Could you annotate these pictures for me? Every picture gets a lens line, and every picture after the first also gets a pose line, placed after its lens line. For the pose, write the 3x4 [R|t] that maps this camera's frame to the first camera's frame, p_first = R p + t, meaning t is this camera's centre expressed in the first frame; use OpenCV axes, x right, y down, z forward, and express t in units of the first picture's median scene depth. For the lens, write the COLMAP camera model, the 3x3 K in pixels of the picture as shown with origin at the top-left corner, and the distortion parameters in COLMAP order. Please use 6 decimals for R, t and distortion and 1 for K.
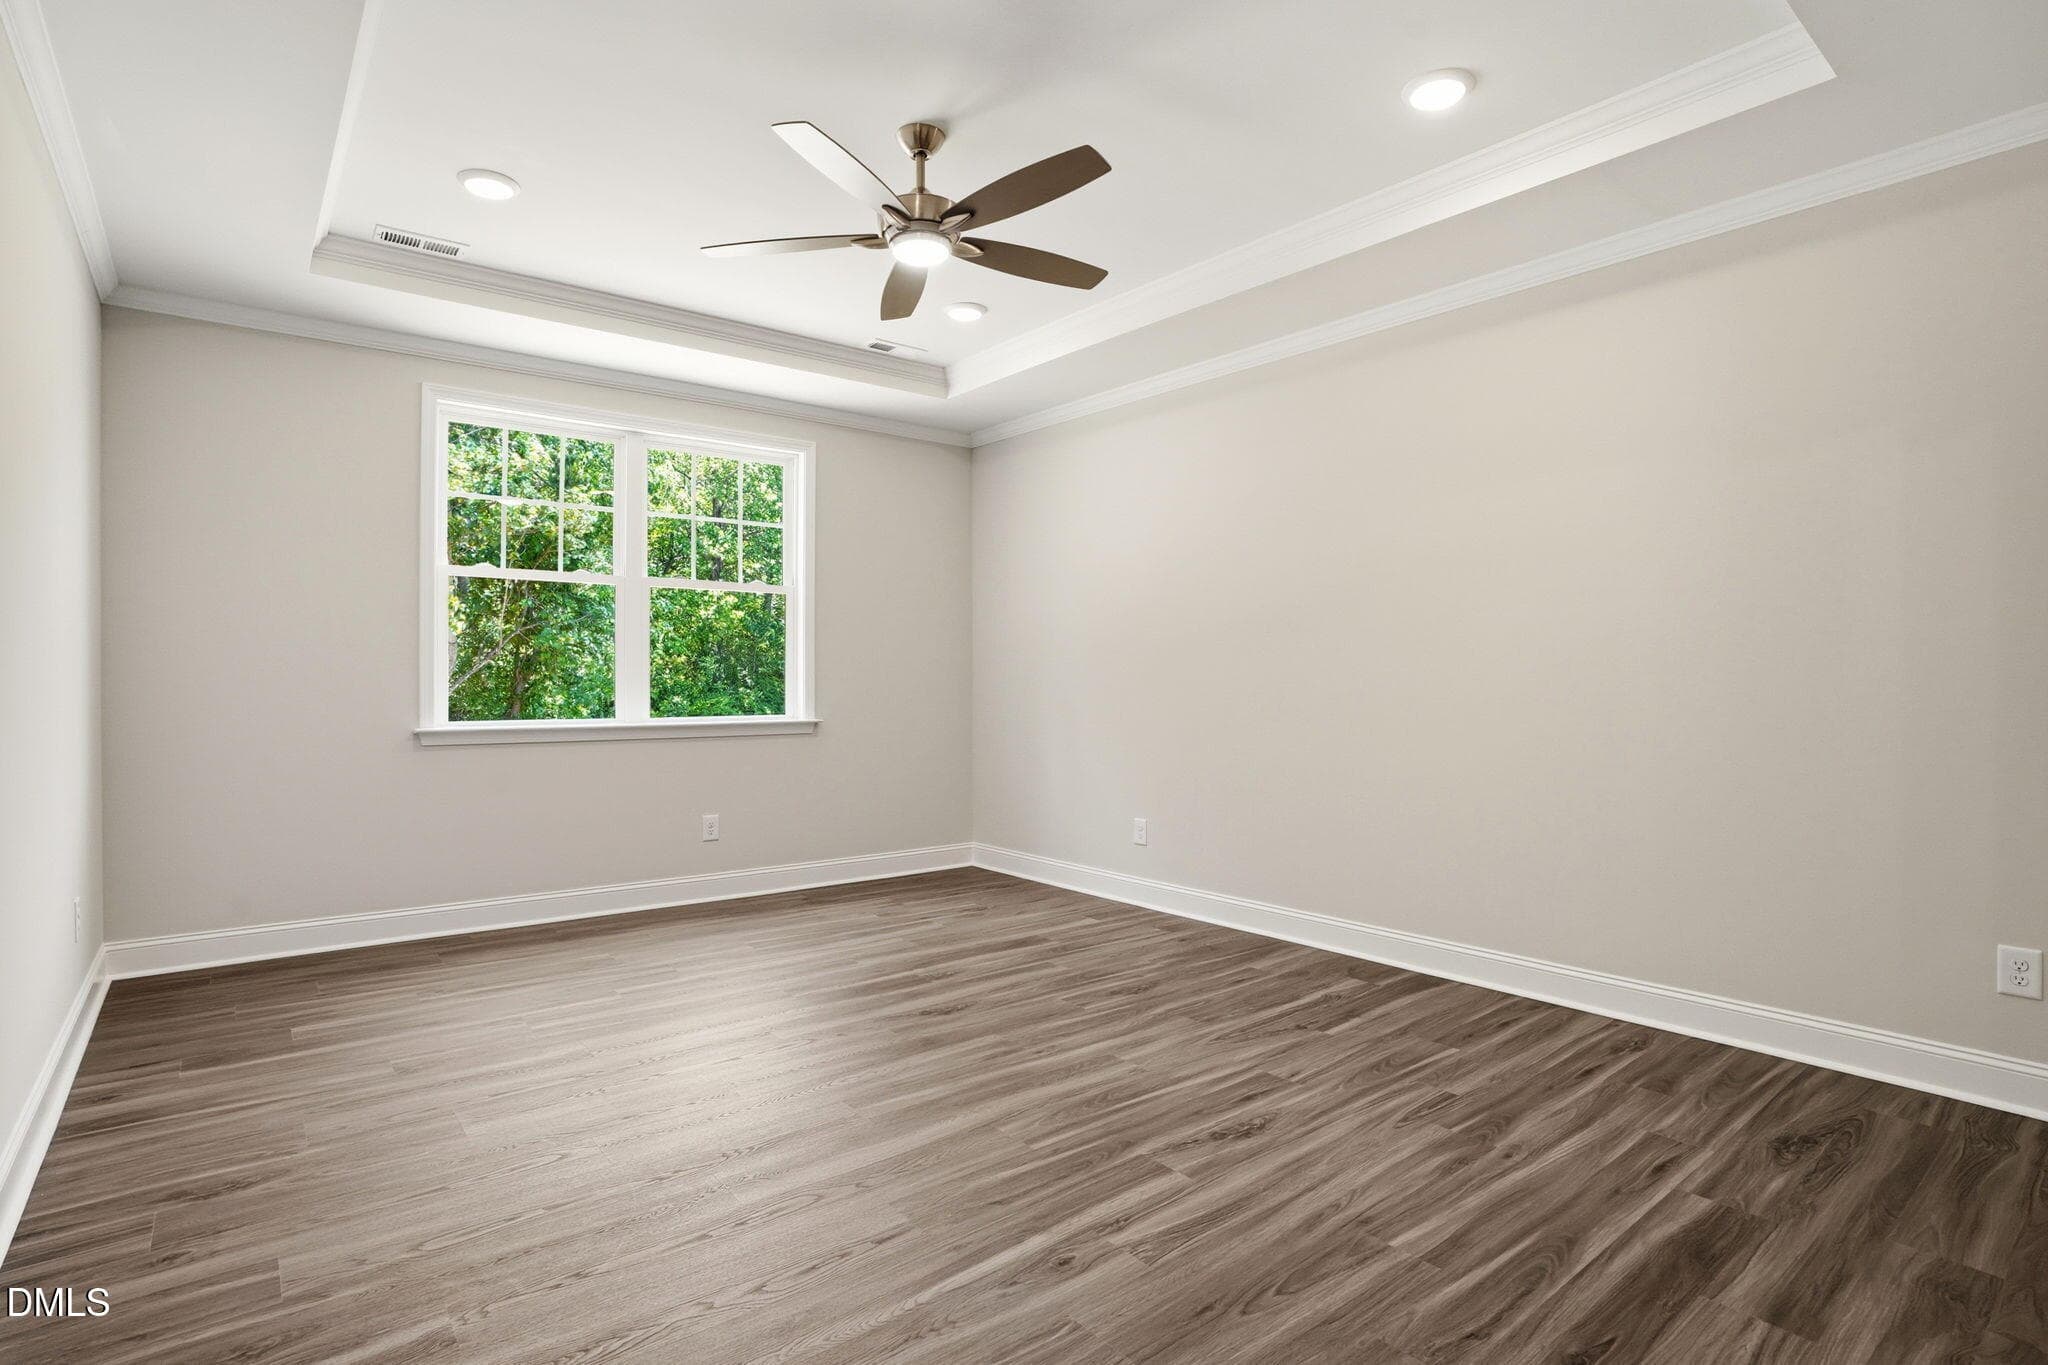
lens RADIAL K [[1040.3, 0, 1033.0], [0, 1040.3, 680.0], [0, 0, 1]] dist [-0.029192, 0.007905]
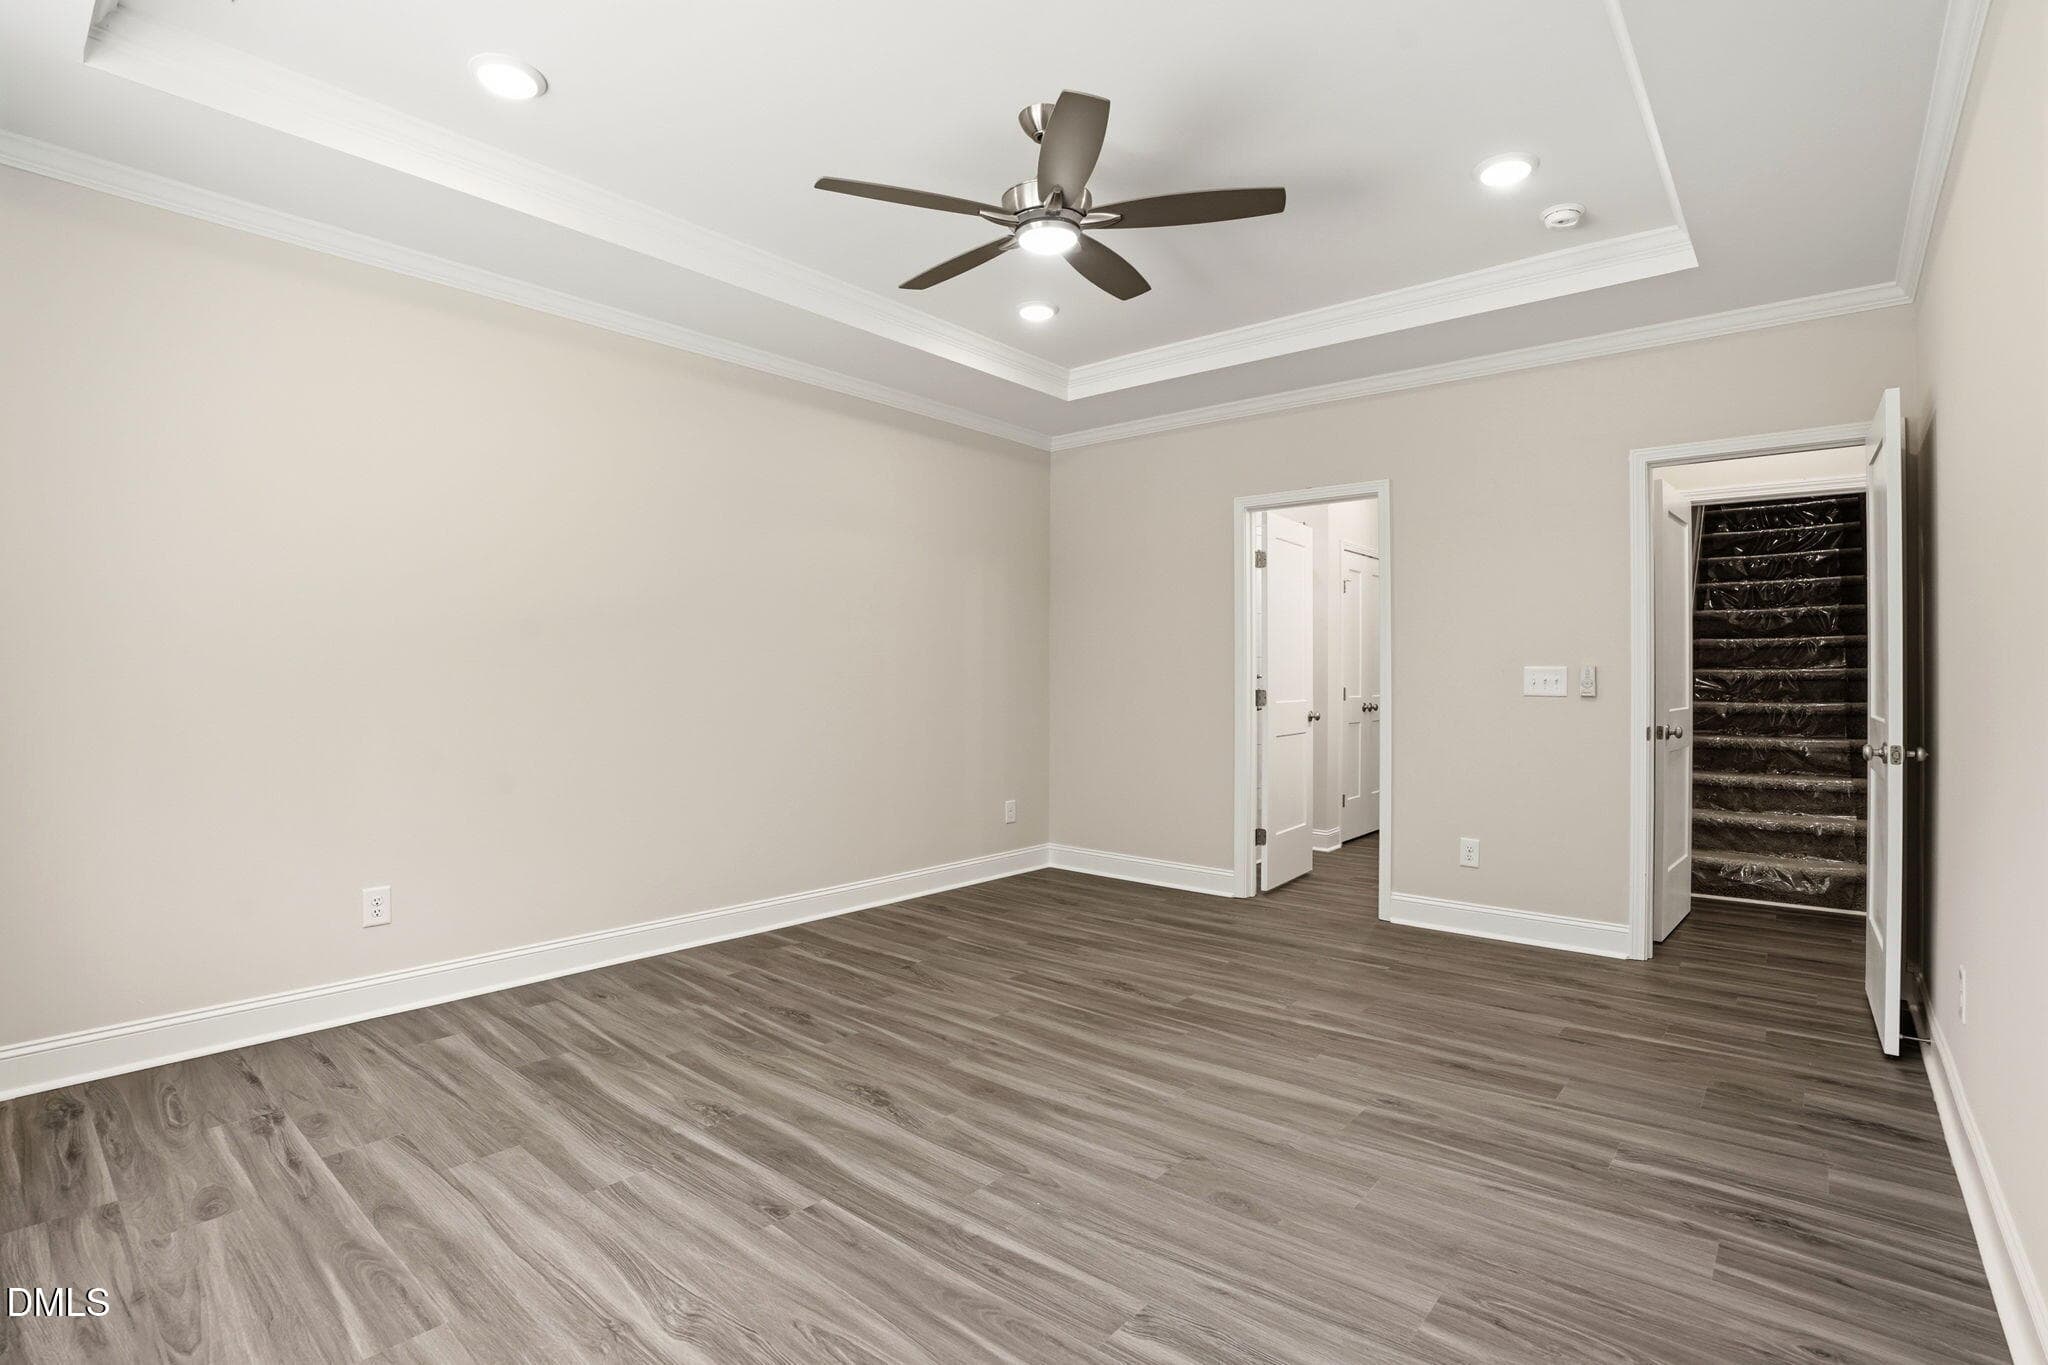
lens RADIAL K [[986.3, 0, 1015.2], [0, 986.3, 669.6], [0, 0, 1]] dist [-0.040929, 0.008575]
pose [[-0.189187, 0.007519, 0.981912, -0.806389], [-0.004689, 0.999952, -0.008560, -0.006611], [-0.981930, -0.006224, -0.189143, 0.971000]]
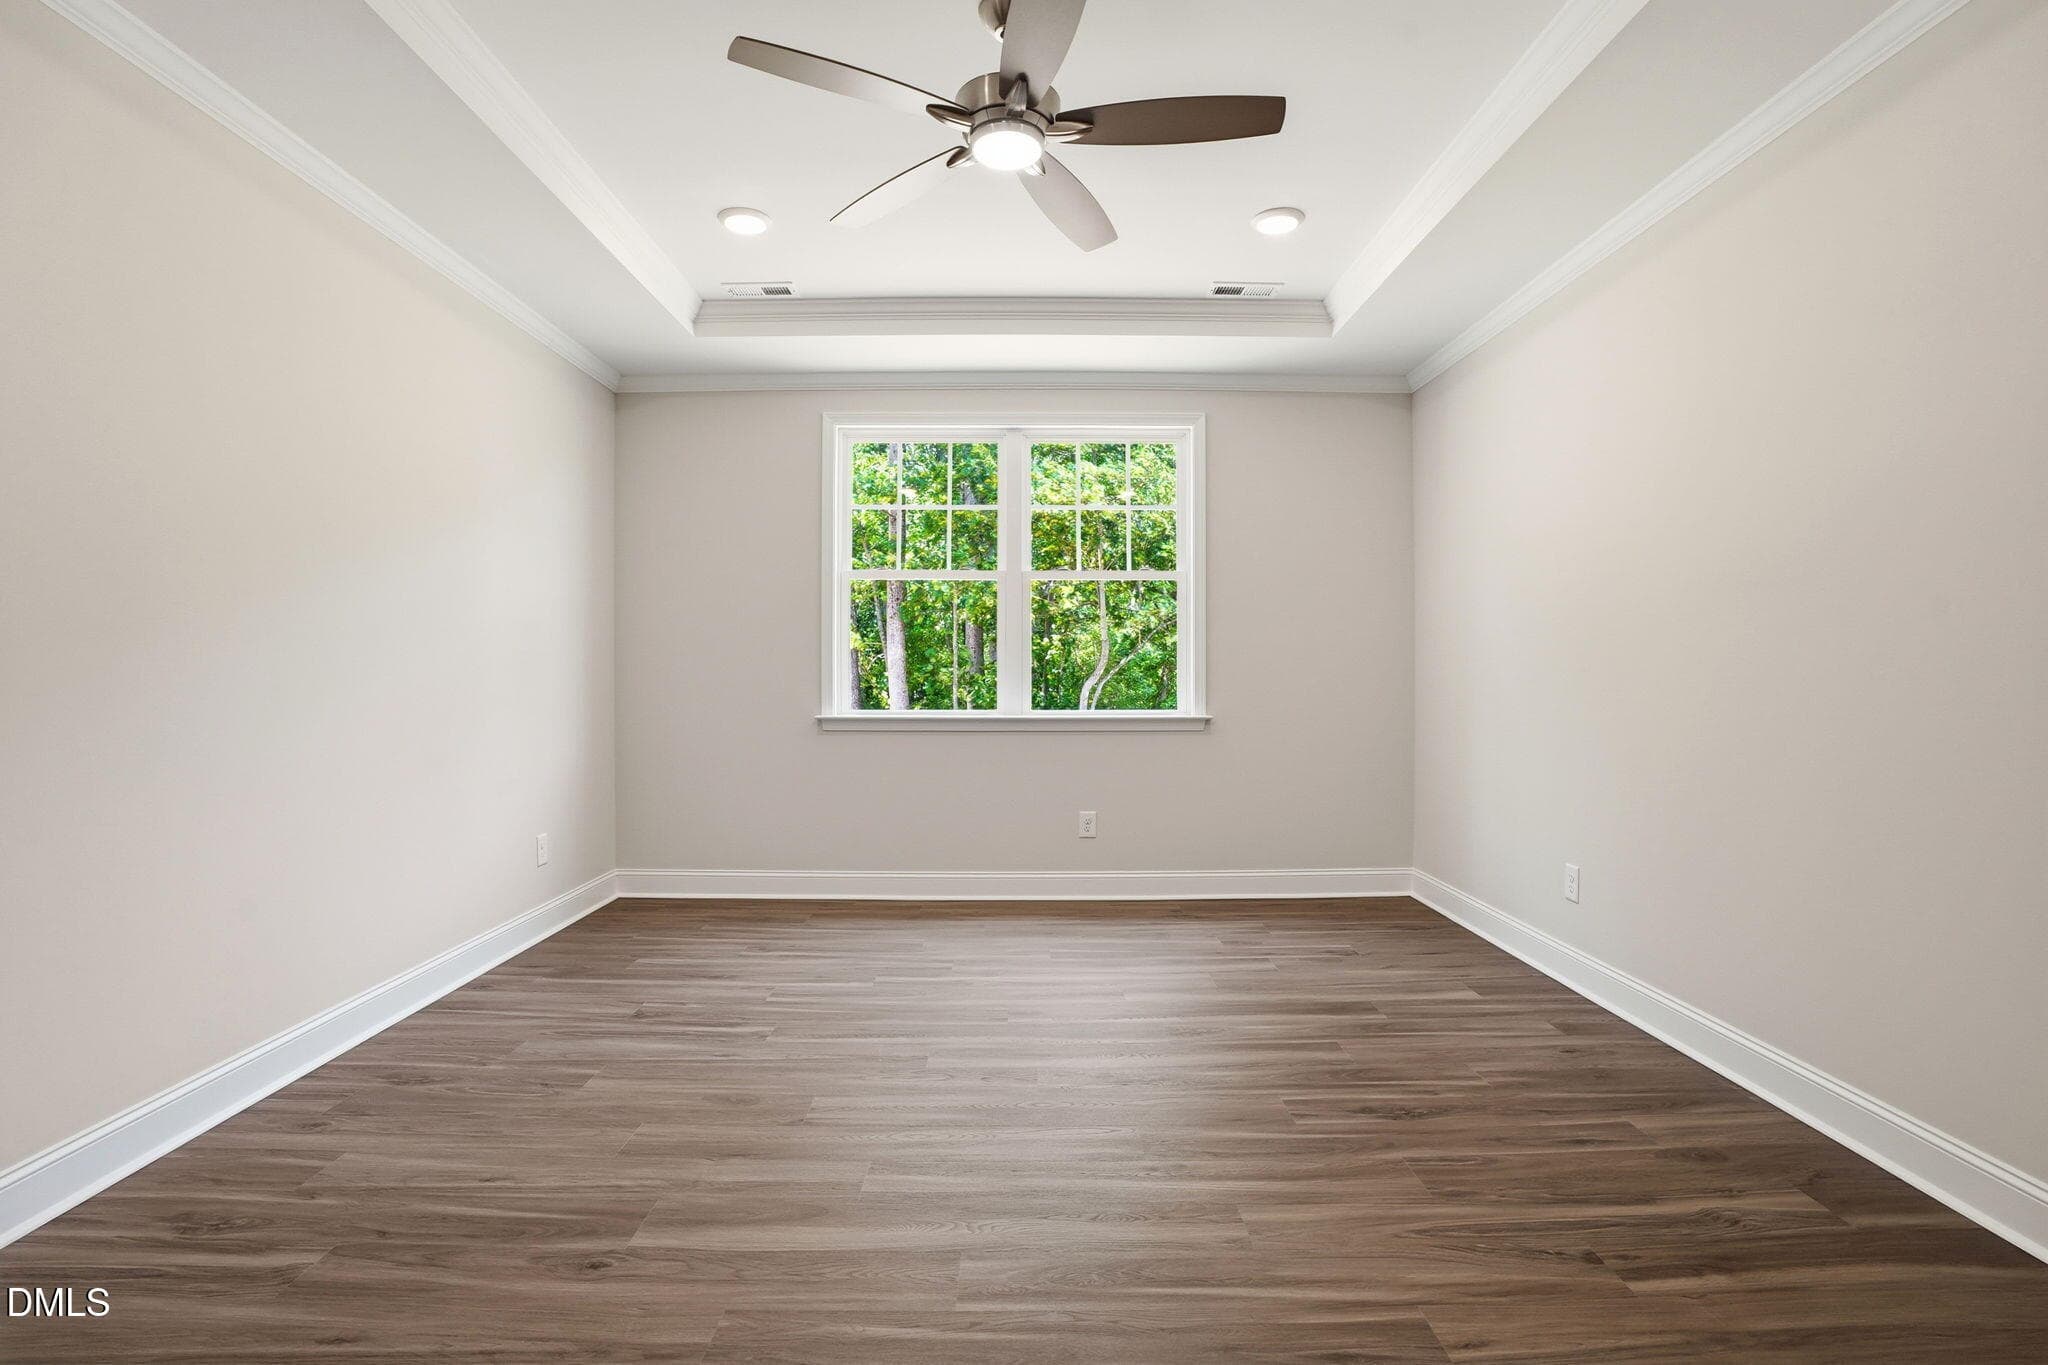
lens RADIAL K [[986.3, 0, 1012.3], [0, 986.3, 675.4], [0, 0, 1]] dist [-0.040929, 0.008575]
pose [[0.776222, -0.000648, -0.630459, 0.308190], [0.001992, 0.999997, 0.001425, 0.001557], [0.630456, -0.002361, 0.776221, 0.324685]]
